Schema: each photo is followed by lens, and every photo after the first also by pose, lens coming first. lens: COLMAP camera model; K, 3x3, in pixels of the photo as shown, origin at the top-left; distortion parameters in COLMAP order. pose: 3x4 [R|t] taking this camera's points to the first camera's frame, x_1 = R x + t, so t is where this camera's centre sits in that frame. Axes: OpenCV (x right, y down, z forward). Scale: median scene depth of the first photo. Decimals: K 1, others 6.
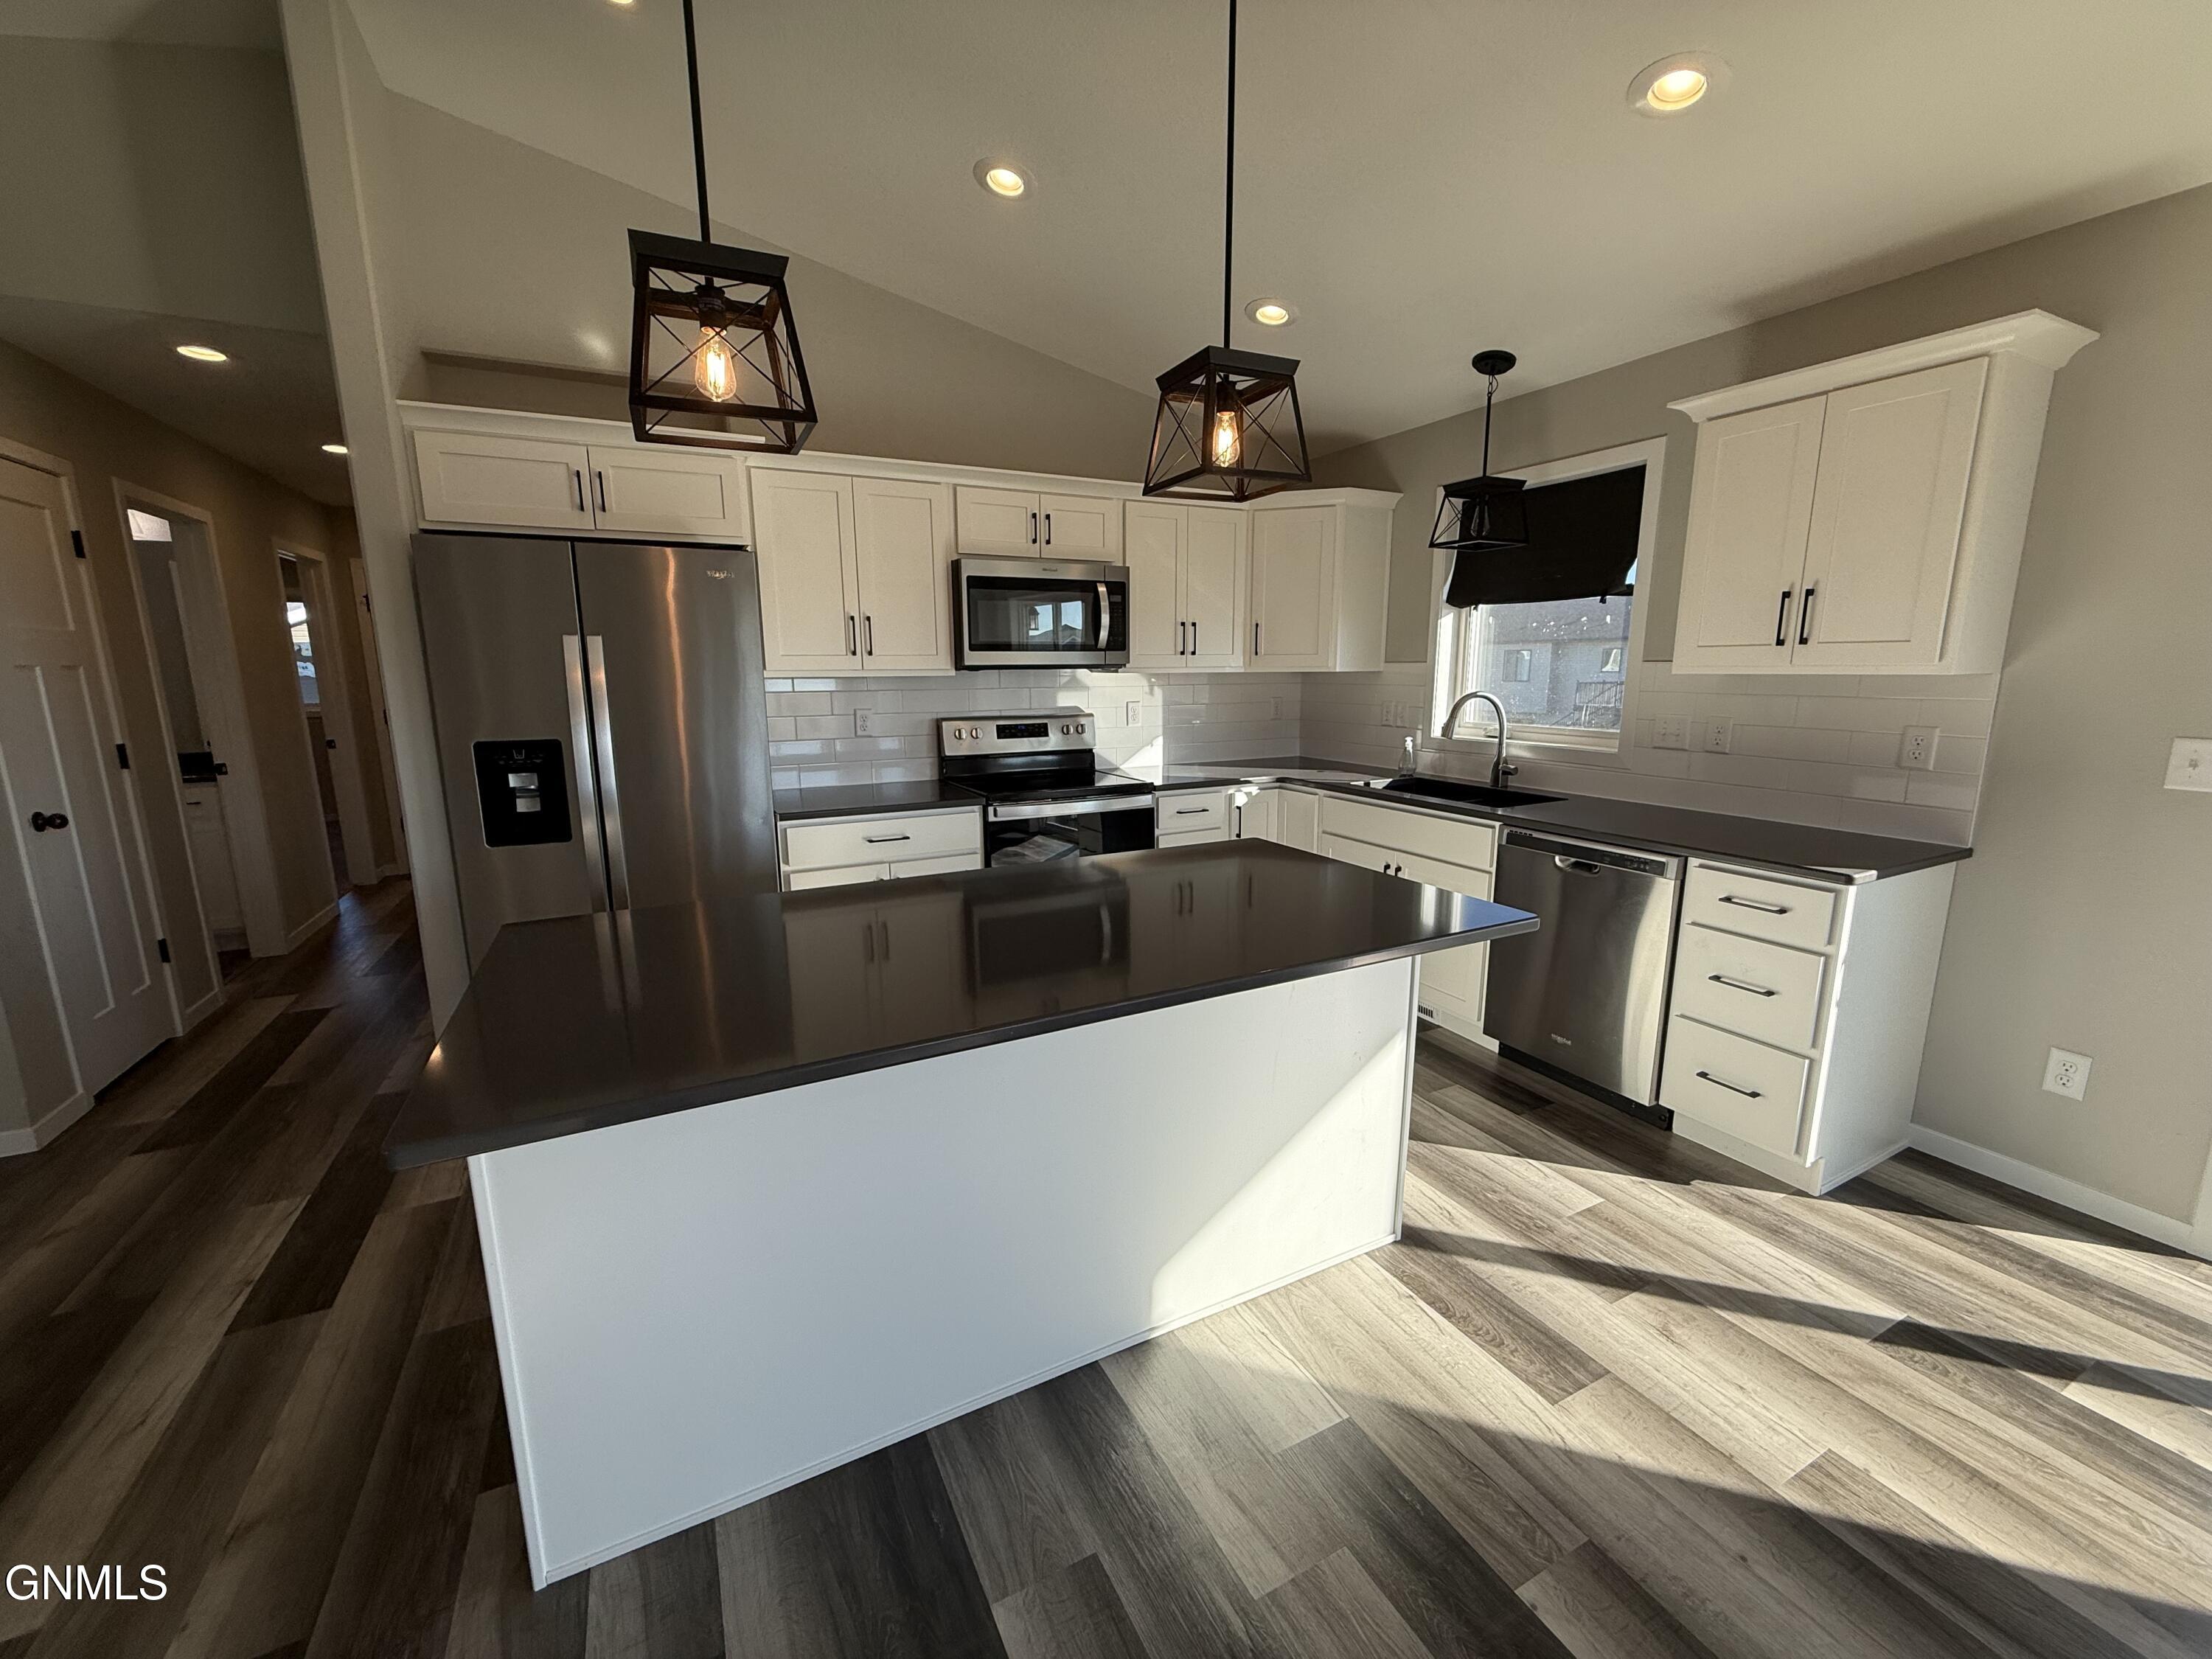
lens RADIAL K [[878.9, 0, 1100.4], [0, 878.9, 833.8], [0, 0, 1]] dist [0.003163, -0.000472]
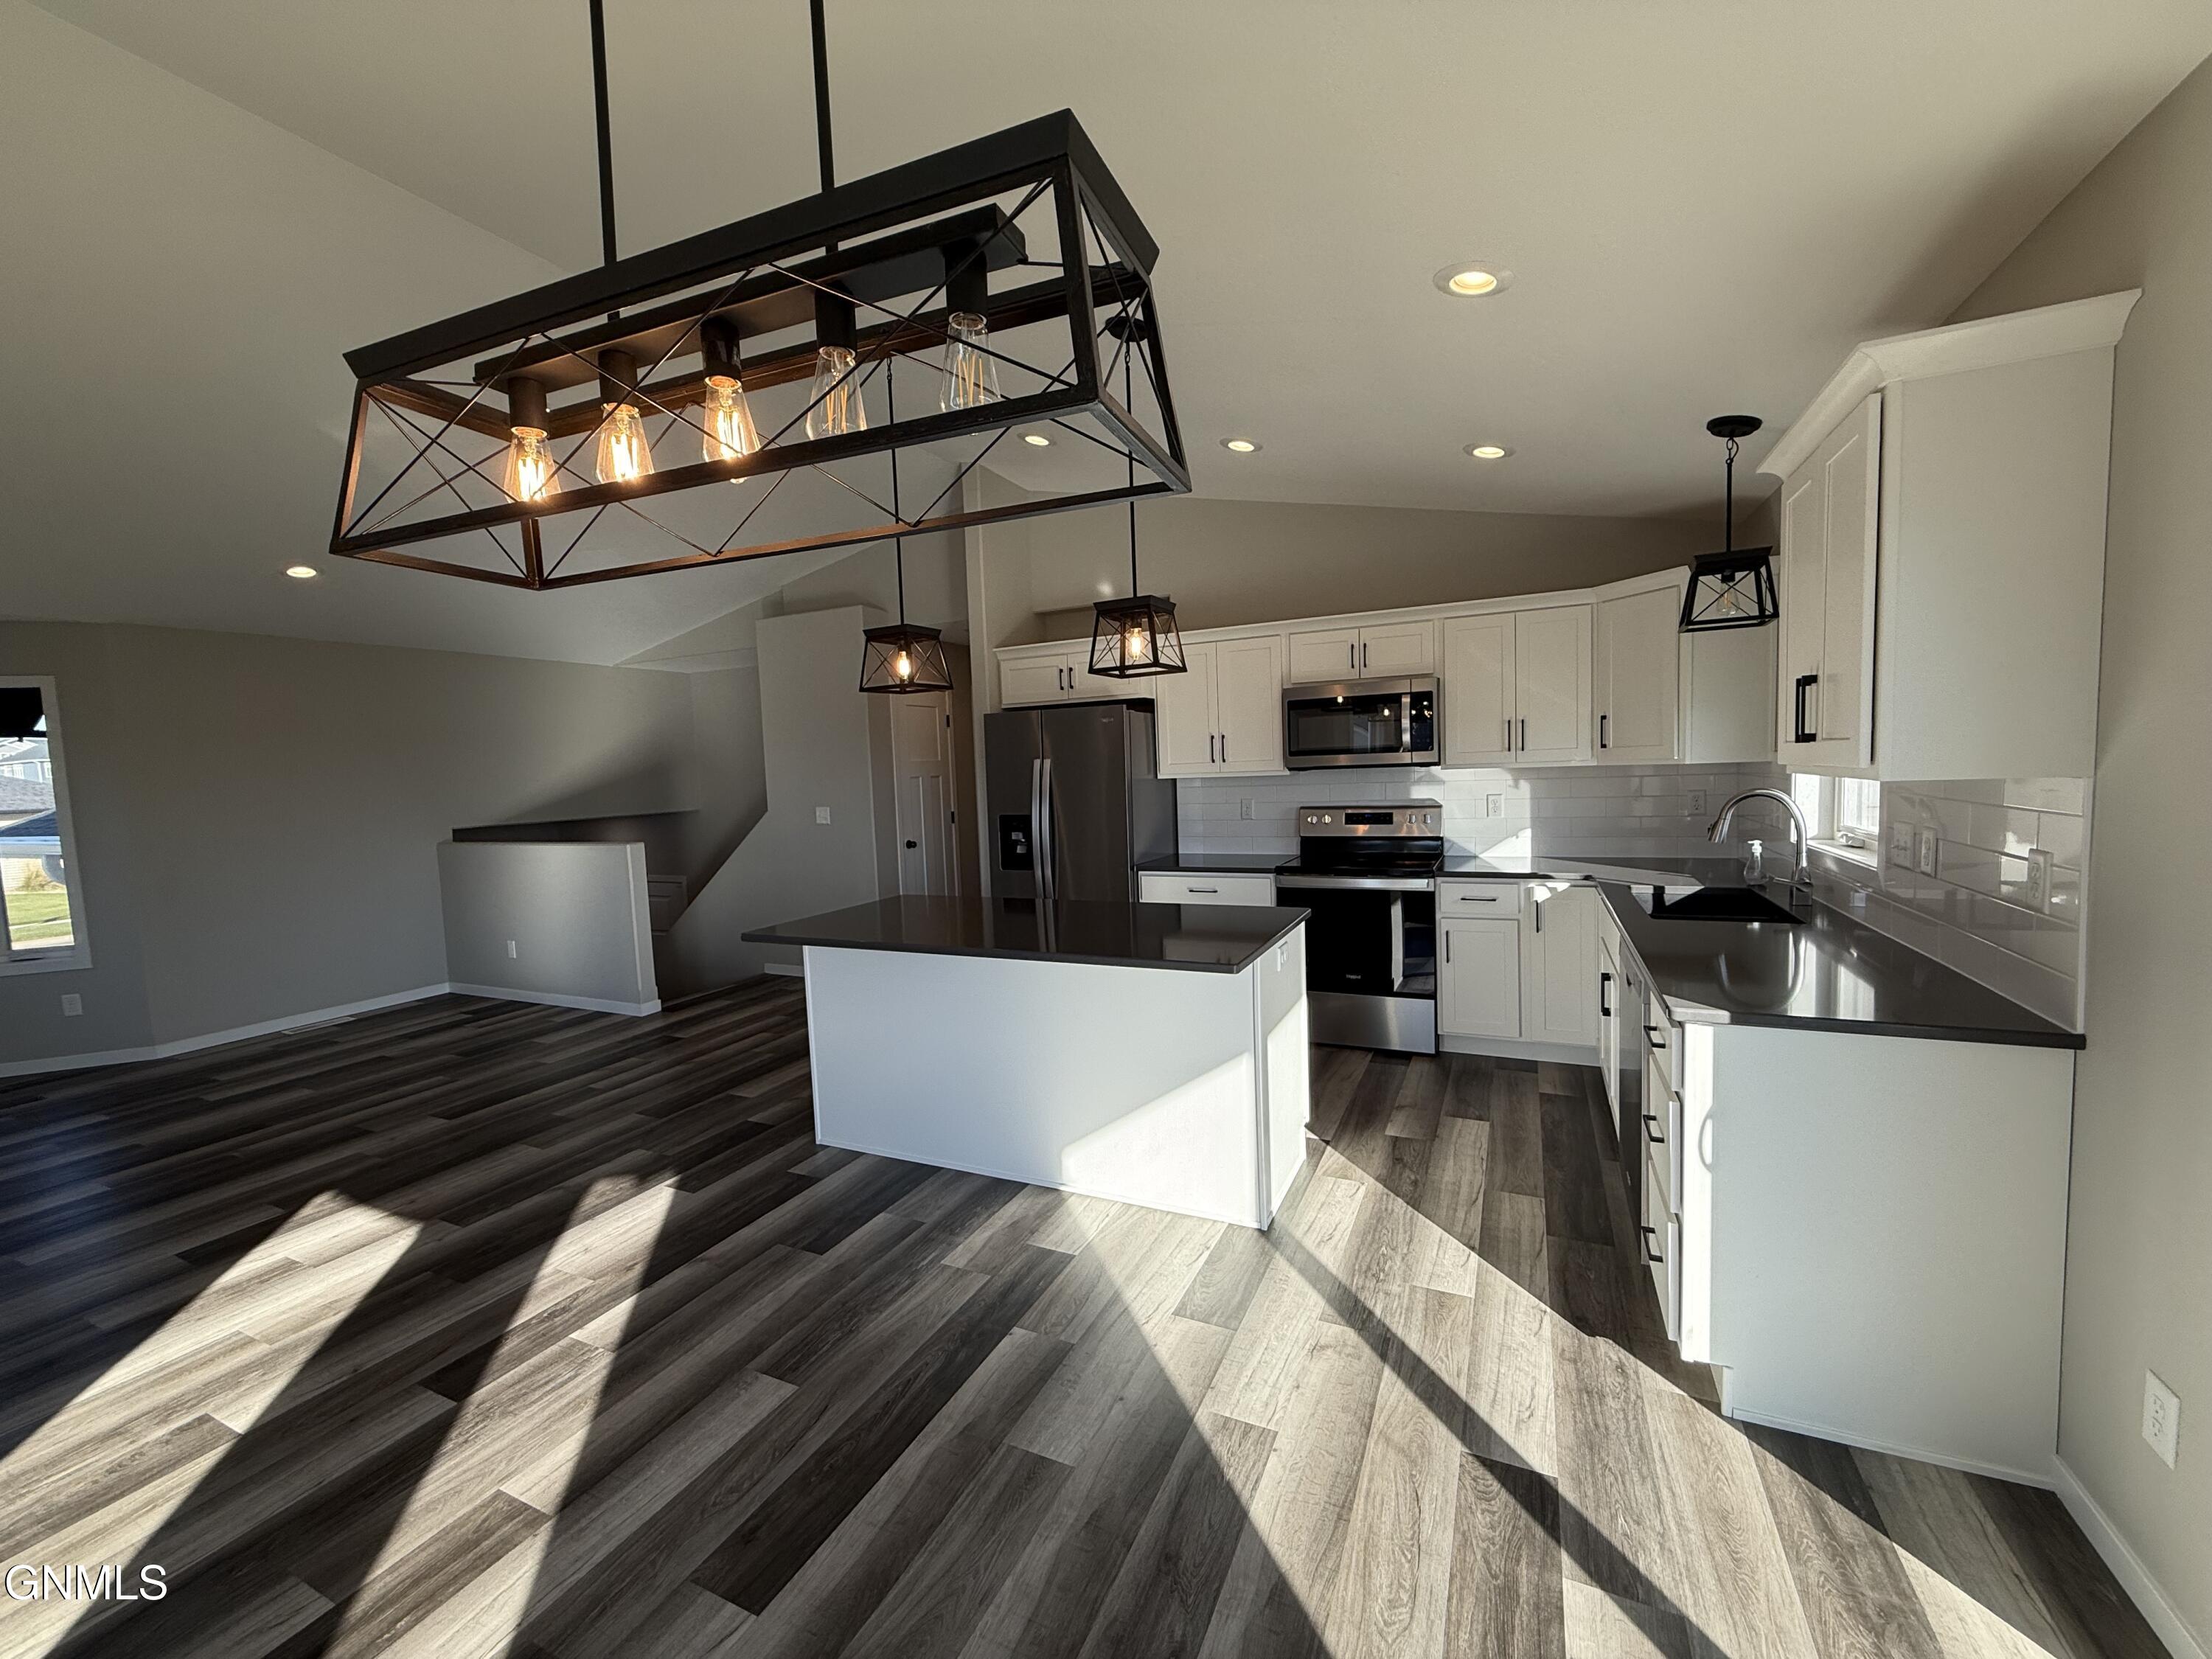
lens RADIAL K [[878.9, 0, 1105.2], [0, 878.9, 829.9], [0, 0, 1]] dist [0.003163, -0.000472]
pose [[0.611545, 0.041235, -0.790134, 1.070882], [-0.115443, 0.992604, -0.037549, -0.027876], [0.782742, 0.114179, 0.611782, -0.005637]]
